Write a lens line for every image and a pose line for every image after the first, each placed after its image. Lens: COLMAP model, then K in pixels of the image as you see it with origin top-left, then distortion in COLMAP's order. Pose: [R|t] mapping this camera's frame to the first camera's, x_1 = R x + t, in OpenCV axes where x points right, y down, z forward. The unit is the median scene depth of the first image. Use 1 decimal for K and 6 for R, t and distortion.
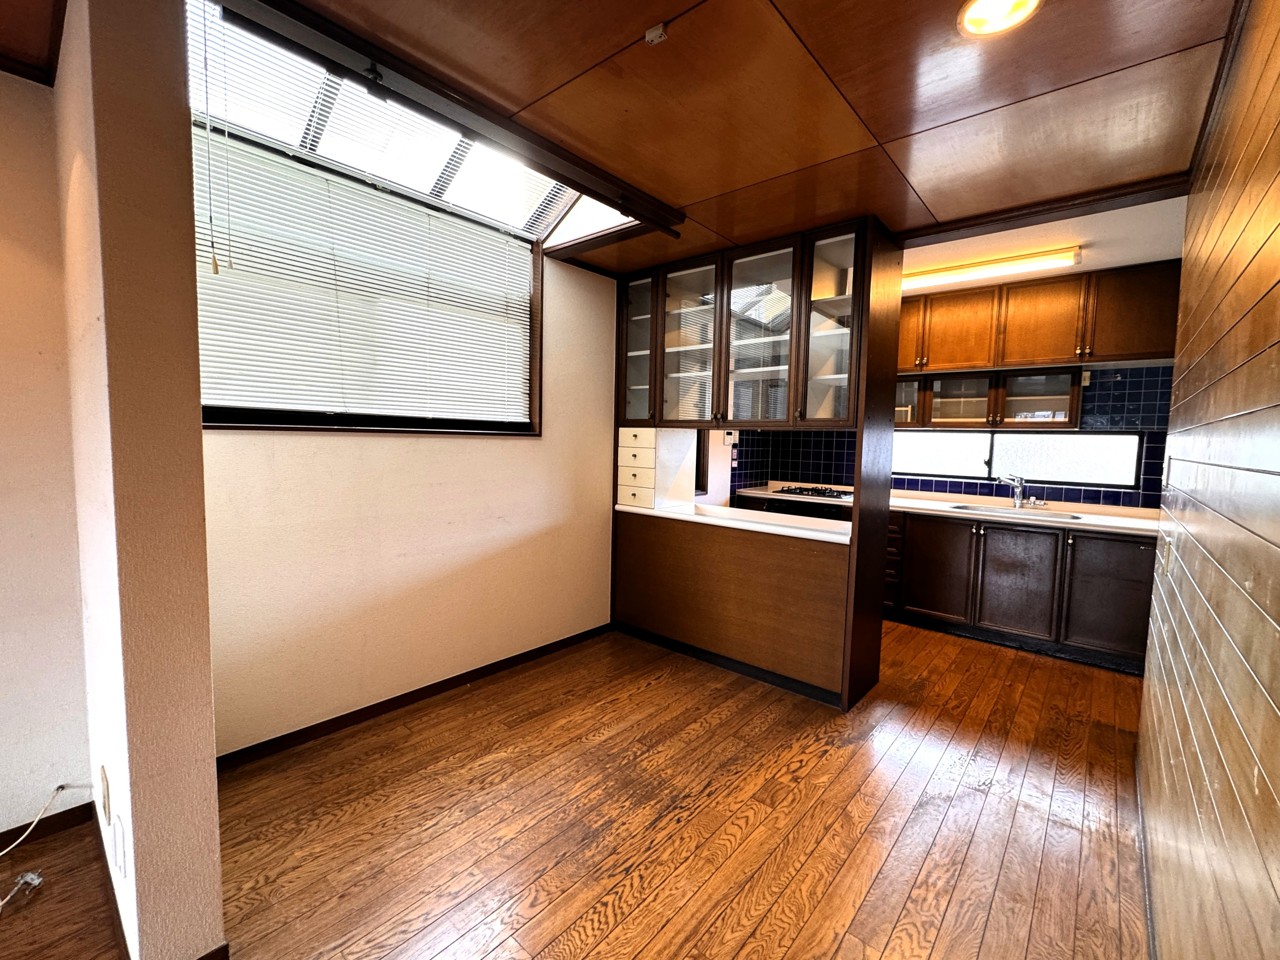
lens RADIAL K [[512.2, 0, 640.0], [0, 512.2, 480.0], [0, 0, 1]] dist [-0.031233, 0.004617]
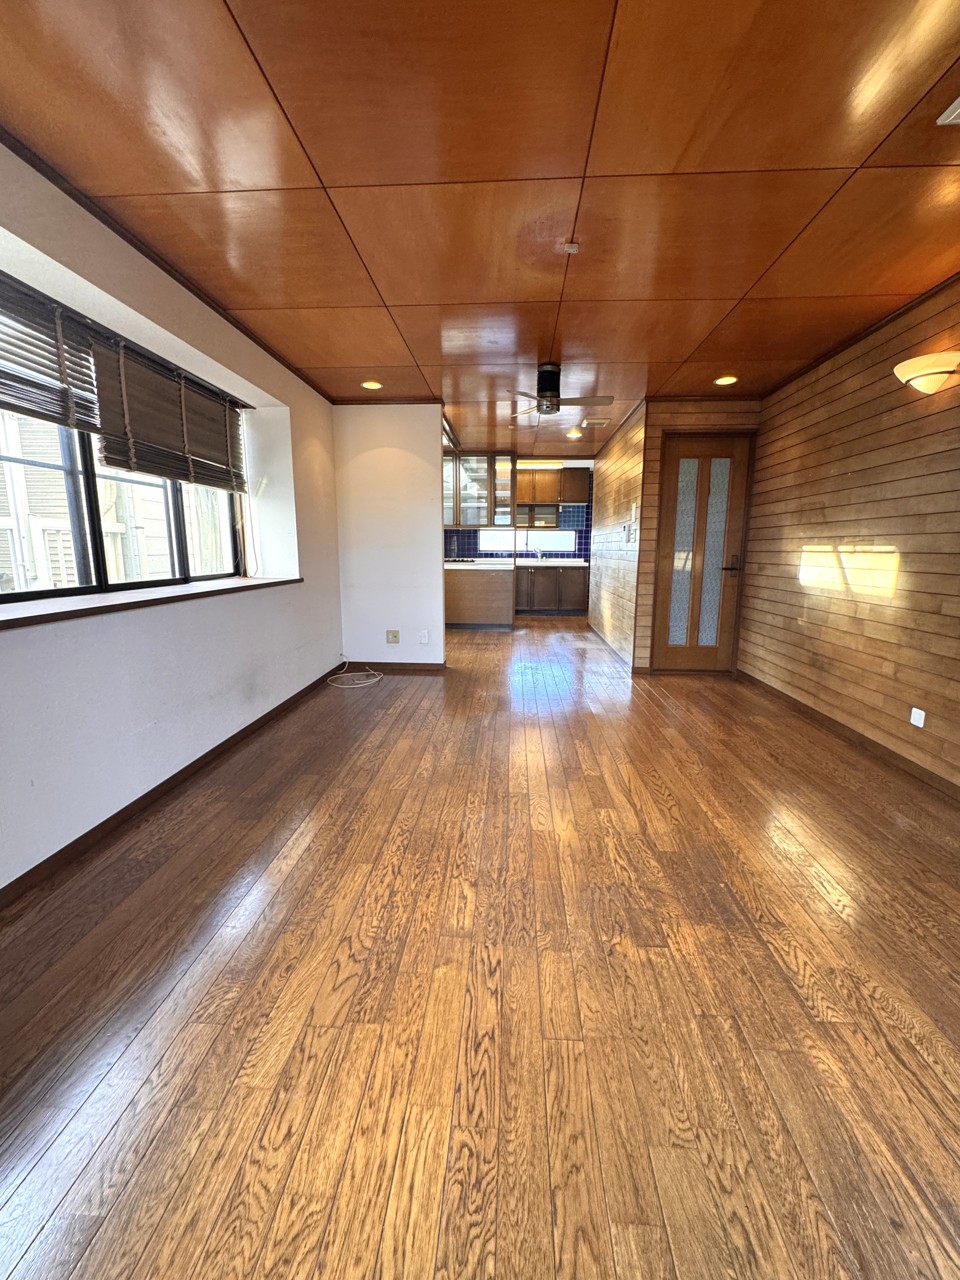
lens RADIAL K [[512.2, 0, 480.0], [0, 512.2, 640.0], [0, 0, 1]] dist [-0.031233, 0.004617]
pose [[0.772650, -0.136759, 0.619927, -1.140960], [0.066608, 0.988594, 0.135072, 0.081368], [-0.631328, -0.063071, 0.772947, -0.807269]]
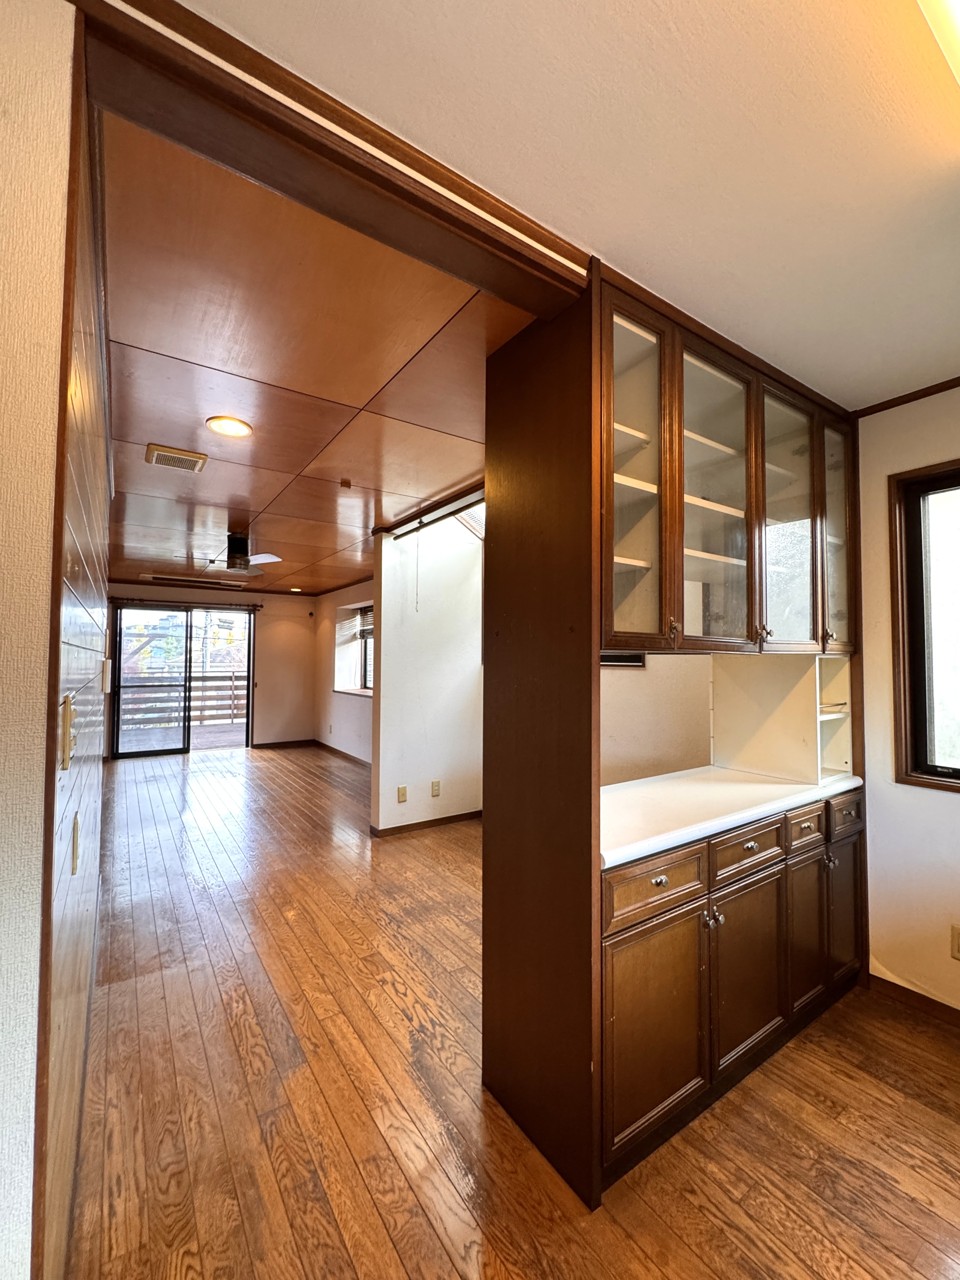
lens RADIAL K [[512.2, 0, 480.0], [0, 512.2, 640.0], [0, 0, 1]] dist [-0.031233, 0.004617]
pose [[-0.209719, -0.052486, -0.976352, 0.796877], [-0.093780, 0.995034, -0.033347, -0.063524], [0.973254, 0.084569, -0.213600, 0.811085]]
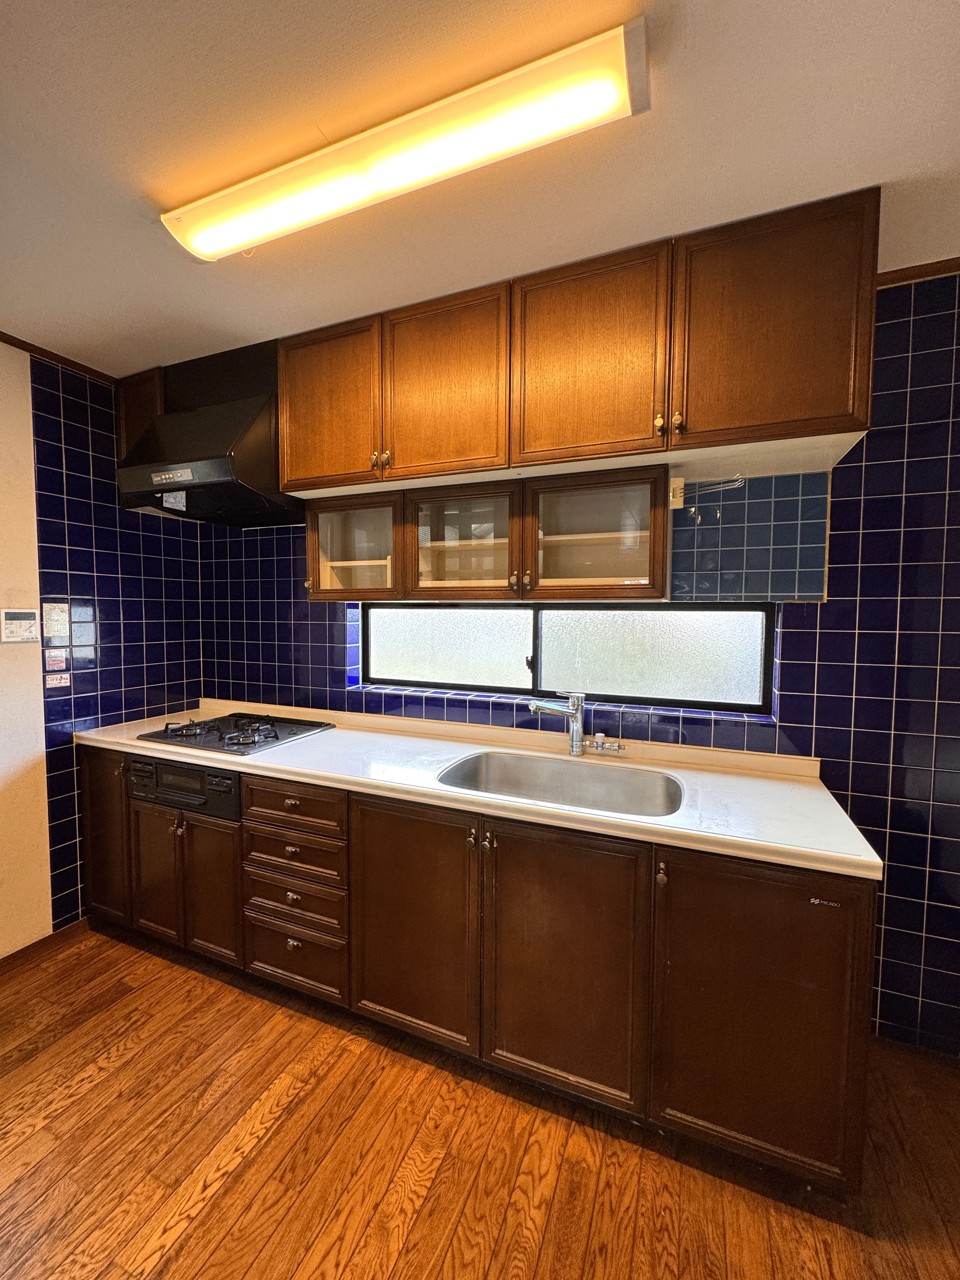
lens RADIAL K [[512.2, 0, 480.0], [0, 512.2, 640.0], [0, 0, 1]] dist [-0.031233, 0.004617]
pose [[0.937189, -0.032179, 0.347334, 0.540955], [0.040150, 0.999069, -0.015775, -0.063554], [-0.346503, 0.028730, 0.937609, 0.612151]]
